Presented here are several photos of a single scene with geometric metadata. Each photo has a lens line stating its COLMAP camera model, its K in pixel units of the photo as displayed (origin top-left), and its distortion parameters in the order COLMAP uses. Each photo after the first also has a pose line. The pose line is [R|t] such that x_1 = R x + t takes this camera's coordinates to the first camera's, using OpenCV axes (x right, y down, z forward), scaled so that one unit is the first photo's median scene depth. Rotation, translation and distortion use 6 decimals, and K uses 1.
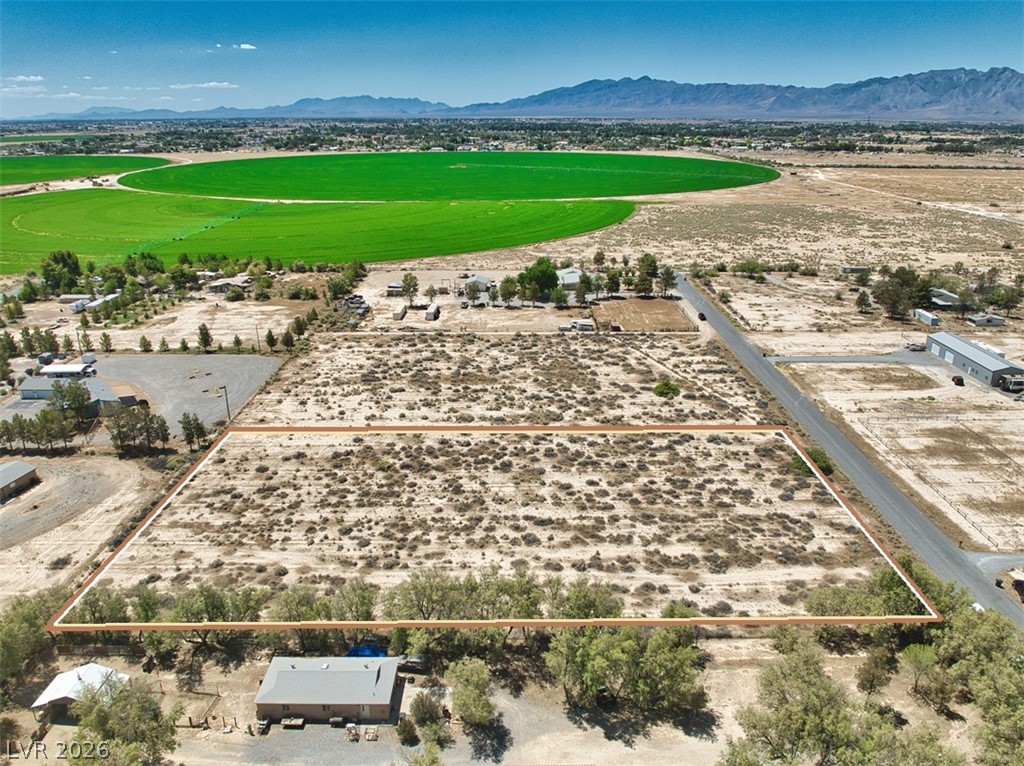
lens RADIAL K [[745.2, 0, 514.8], [0, 745.2, 383.3], [0, 0, 1]] dist [-0.032720, -0.025856]
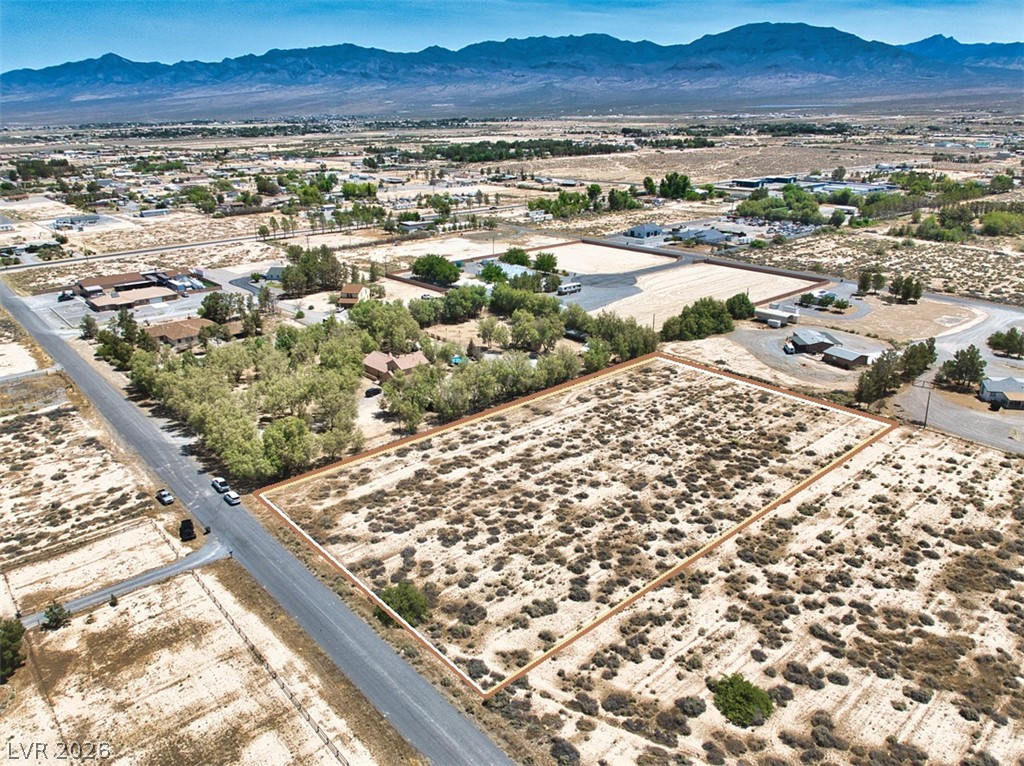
lens RADIAL K [[742.1, 0, 512.0], [0, 742.1, 383.0], [0, 0, 1]] dist [-0.035044, -0.024029]
pose [[-0.751535, 0.234836, -0.616479, 0.600864], [-0.210525, 0.800256, 0.561489, -0.418417], [0.625199, 0.551763, -0.551981, 1.130348]]
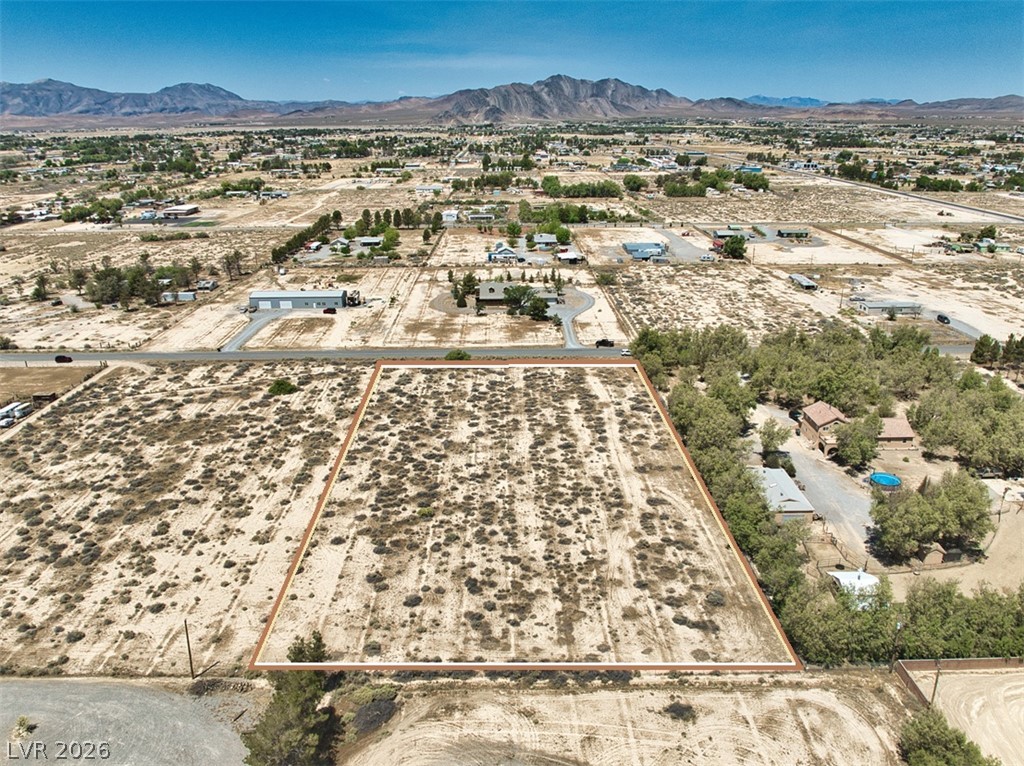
lens RADIAL K [[734.0, 0, 513.8], [0, 734.0, 414.1], [0, 0, 1]] dist [-0.033881, -0.005921]
pose [[-0.006057, -0.373990, 0.927413, -0.780021], [0.344472, 0.869886, 0.353041, -0.216511], [-0.938777, 0.321606, 0.123560, 0.637526]]
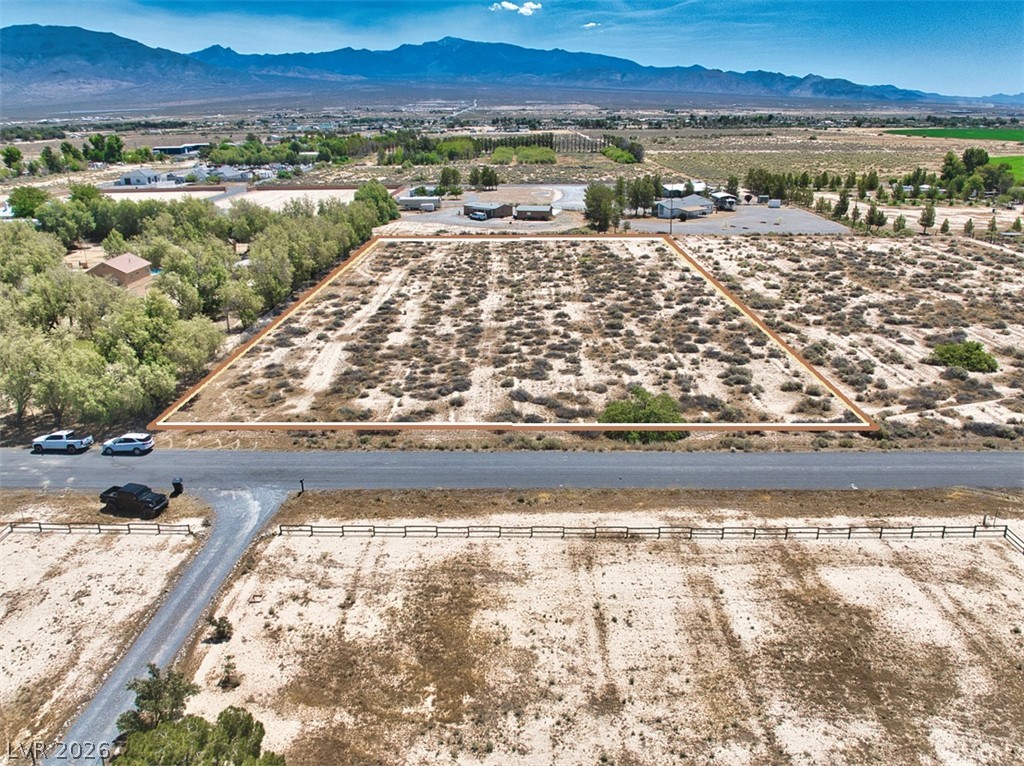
lens RADIAL K [[755.5, 0, 513.7], [0, 755.5, 375.9], [0, 0, 1]] dist [-0.039229, -0.009529]
pose [[-0.019645, 0.331505, -0.943249, 0.727923], [-0.328393, 0.888949, 0.319261, -0.042785], [0.944337, 0.316028, 0.091401, 0.722516]]
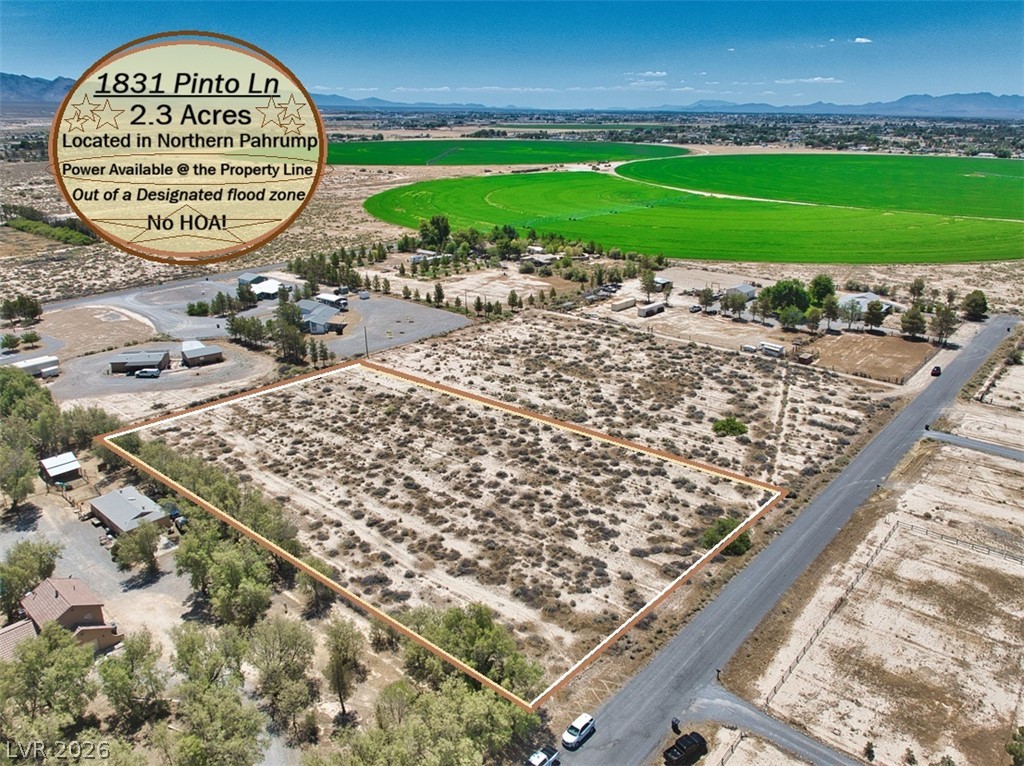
lens RADIAL K [[745.2, 0, 514.8], [0, 745.2, 383.3], [0, 0, 1]] dist [-0.032720, -0.025856]
pose [[0.753755, 0.225339, -0.617314, 0.580914], [-0.221853, 0.971478, 0.083731, -0.062793], [0.618575, 0.073840, 0.782249, 0.162743]]
